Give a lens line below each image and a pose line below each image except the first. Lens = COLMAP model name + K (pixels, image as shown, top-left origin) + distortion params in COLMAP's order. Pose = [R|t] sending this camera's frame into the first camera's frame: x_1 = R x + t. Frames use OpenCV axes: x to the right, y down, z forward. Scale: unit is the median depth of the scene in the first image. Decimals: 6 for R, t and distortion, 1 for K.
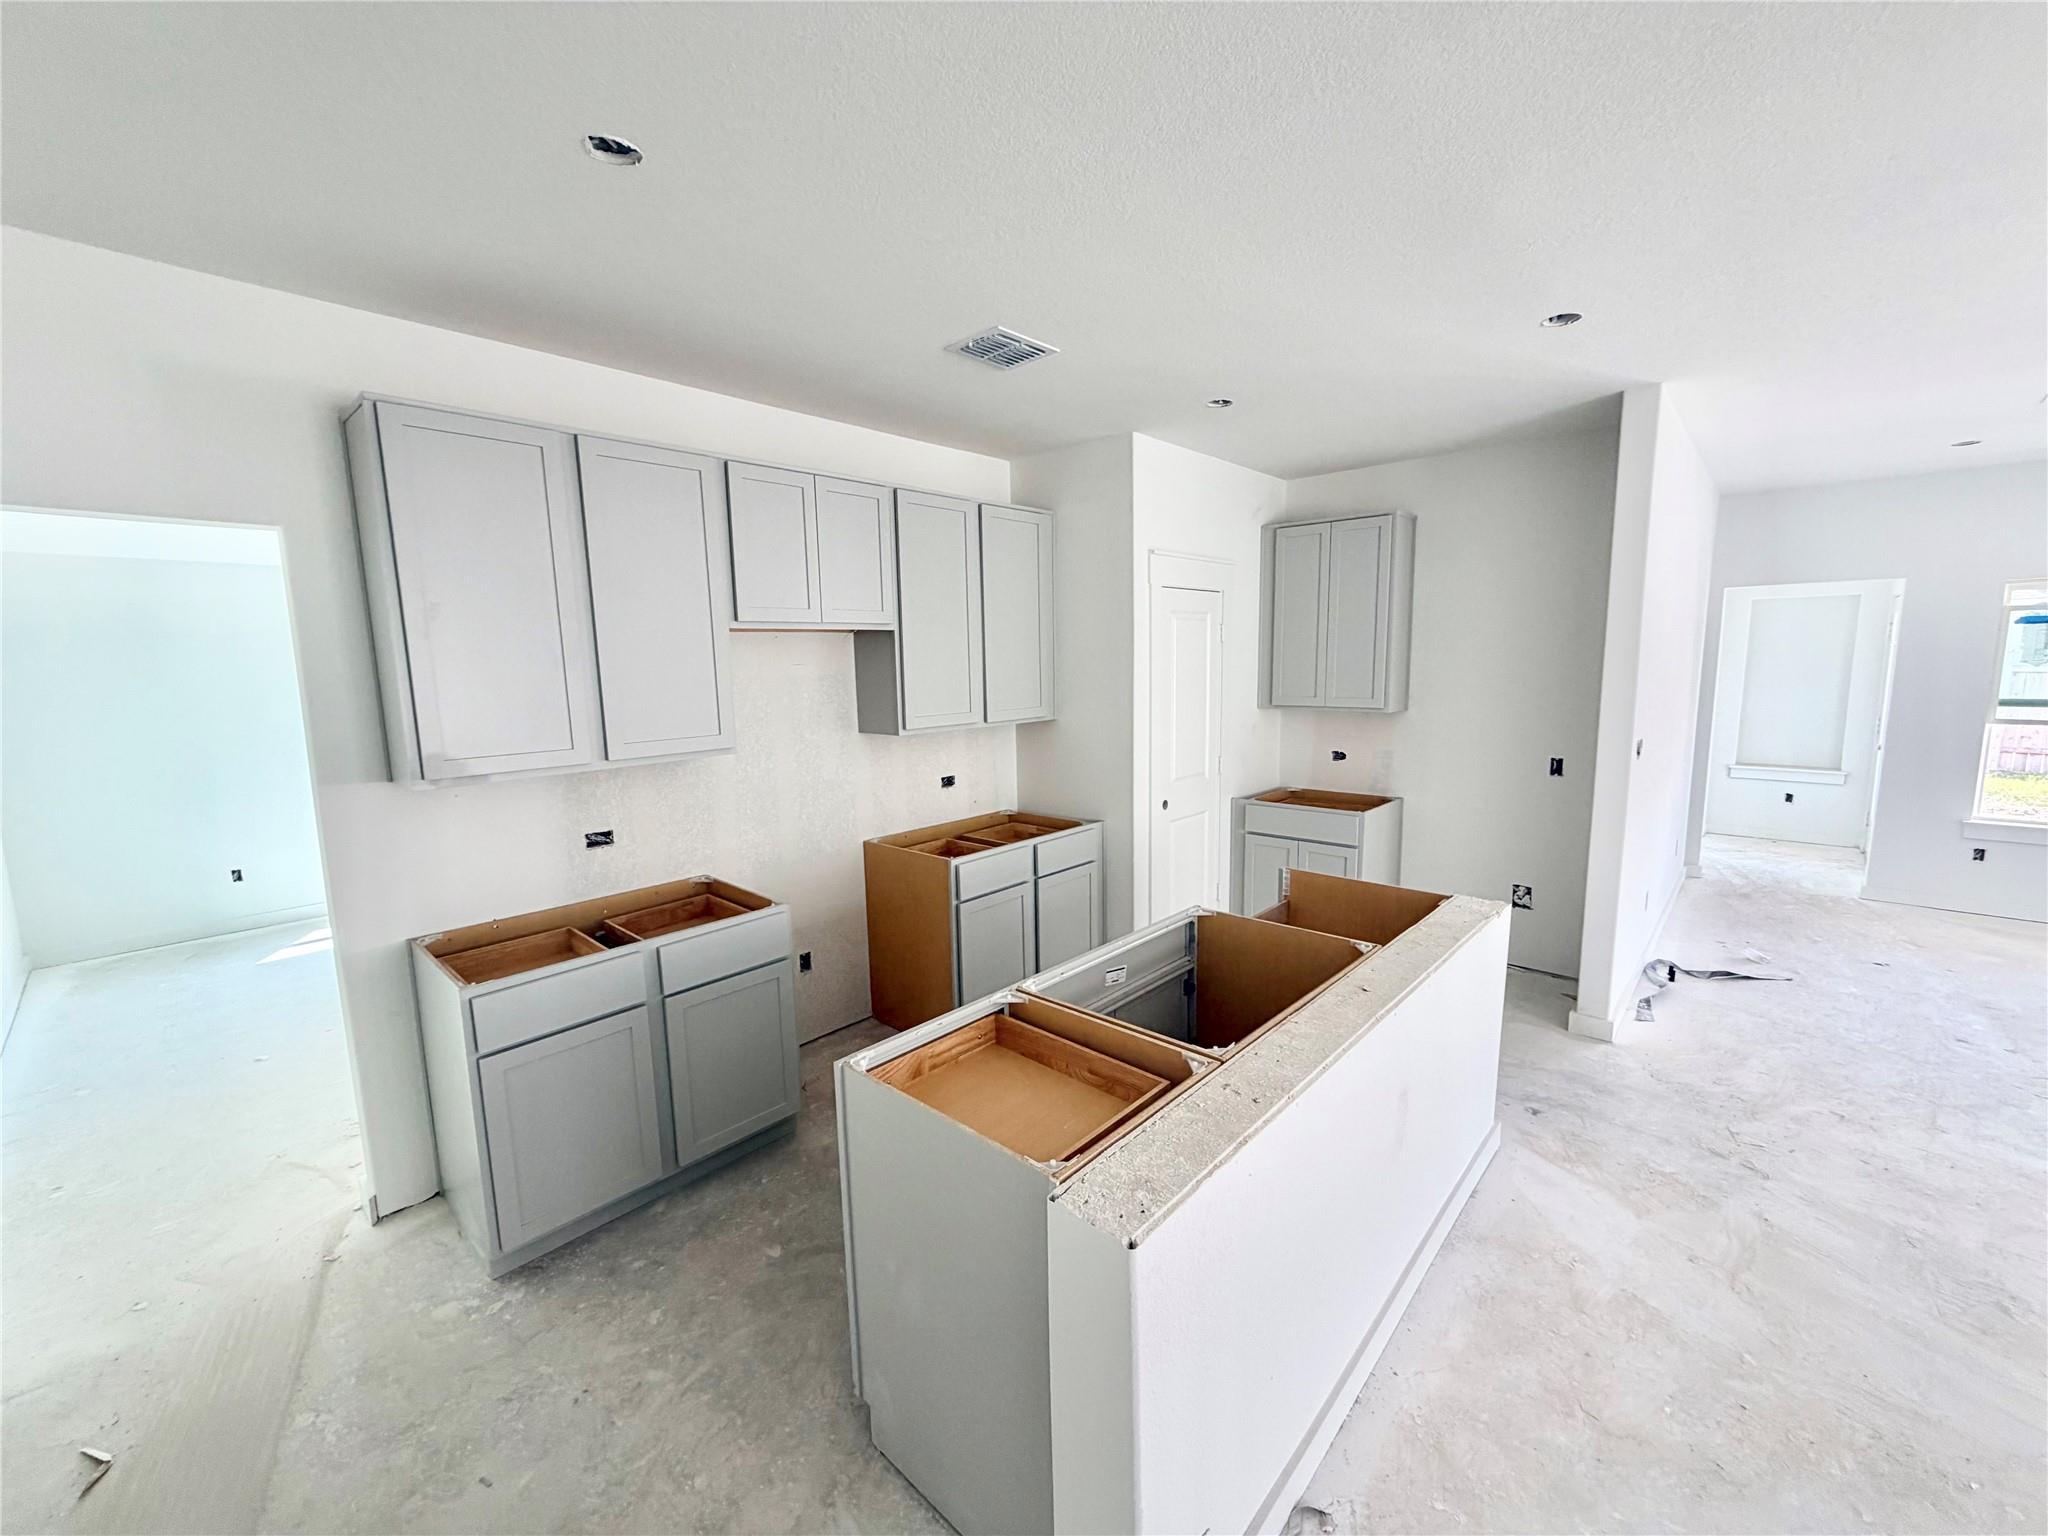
lens RADIAL K [[816.9, 0, 1010.7], [0, 816.9, 772.8], [0, 0, 1]] dist [0.000441, -0.000065]
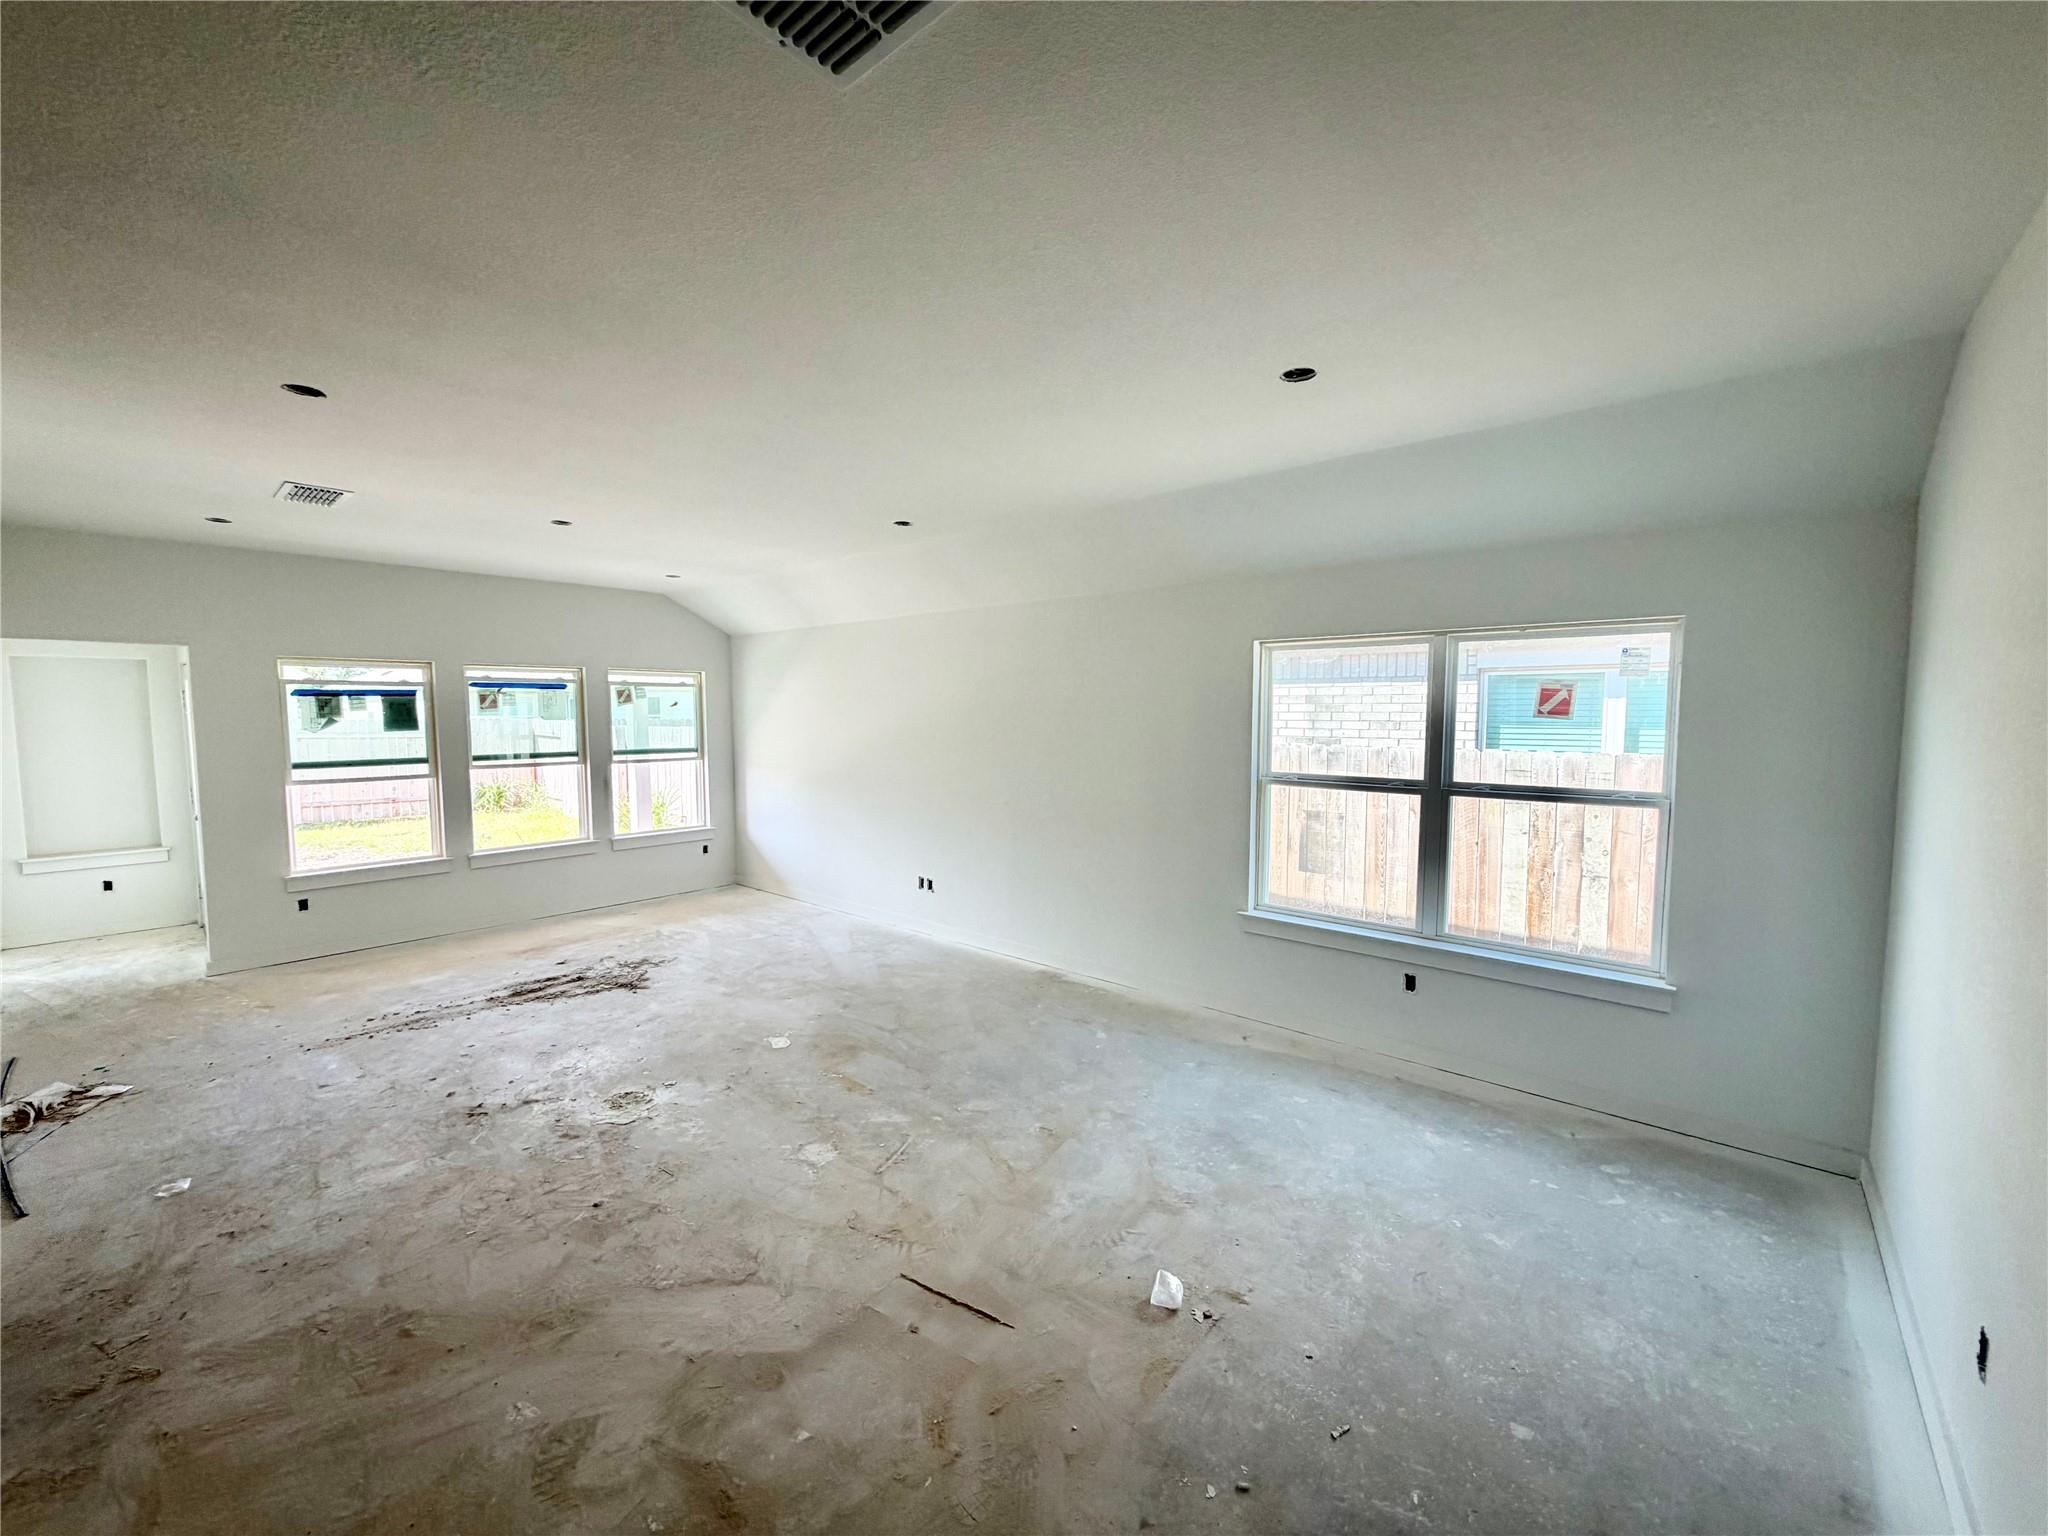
lens RADIAL K [[816.9, 0, 1015.1], [0, 816.9, 771.9], [0, 0, 1]] dist [0.000441, -0.000065]
pose [[-0.032838, -0.052999, 0.998055, 0.107197], [0.139660, 0.988552, 0.057089, -0.006938], [-0.989655, 0.141263, -0.025060, 0.089263]]
